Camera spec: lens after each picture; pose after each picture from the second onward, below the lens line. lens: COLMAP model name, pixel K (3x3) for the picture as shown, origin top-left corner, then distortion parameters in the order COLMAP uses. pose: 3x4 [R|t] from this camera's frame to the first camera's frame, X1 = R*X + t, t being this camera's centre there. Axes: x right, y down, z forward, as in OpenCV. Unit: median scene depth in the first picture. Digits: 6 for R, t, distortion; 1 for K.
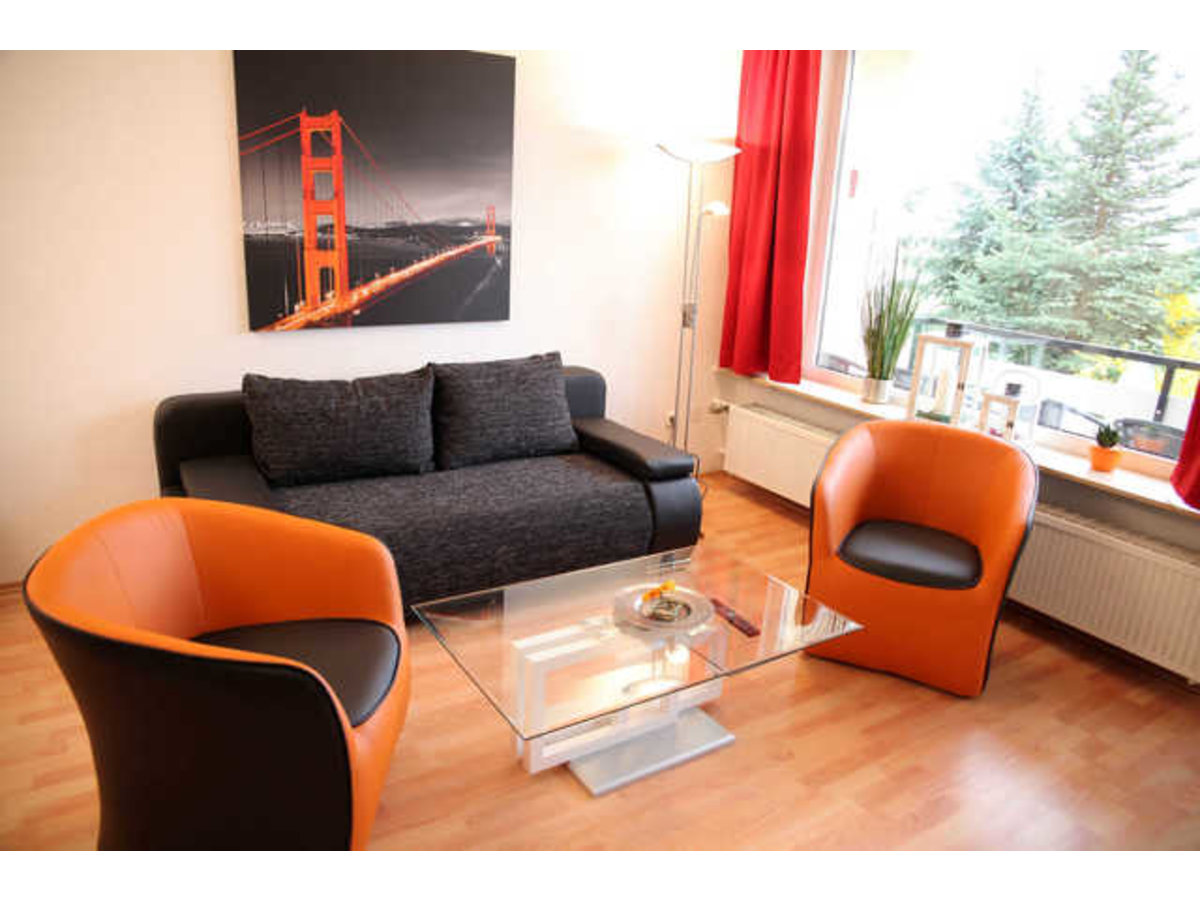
lens RADIAL K [[822.1, 0, 600.0], [0, 822.1, 450.0], [0, 0, 1]] dist [-0.094431, 0.000707]
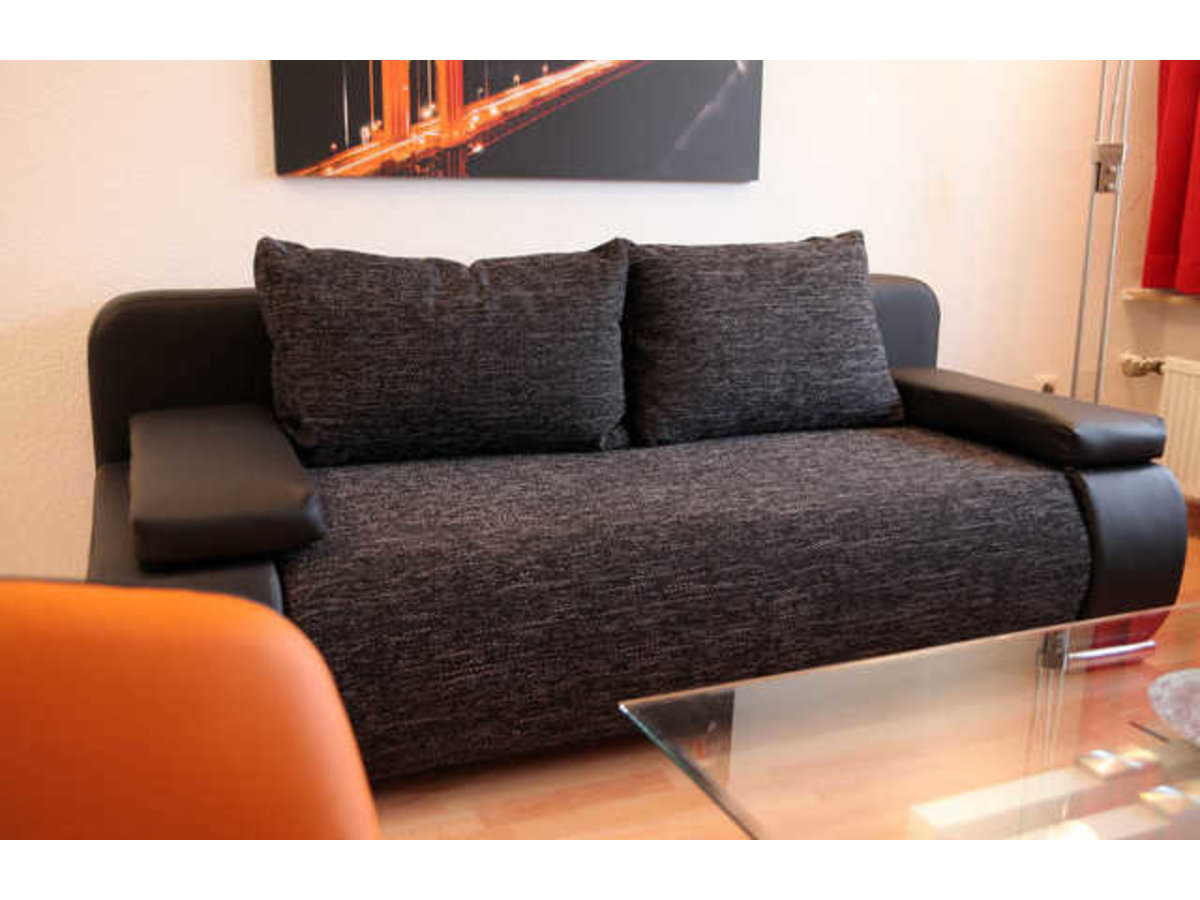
lens RADIAL K [[1150.2, 0, 600.0], [0, 1150.2, 450.0], [0, 0, 1]] dist [-0.055656, 0.006710]
pose [[0.987258, 0.001386, -0.159120, -0.107849], [-0.012822, 0.997404, -0.070865, 0.077463], [0.158609, 0.072002, 0.984713, 0.313278]]
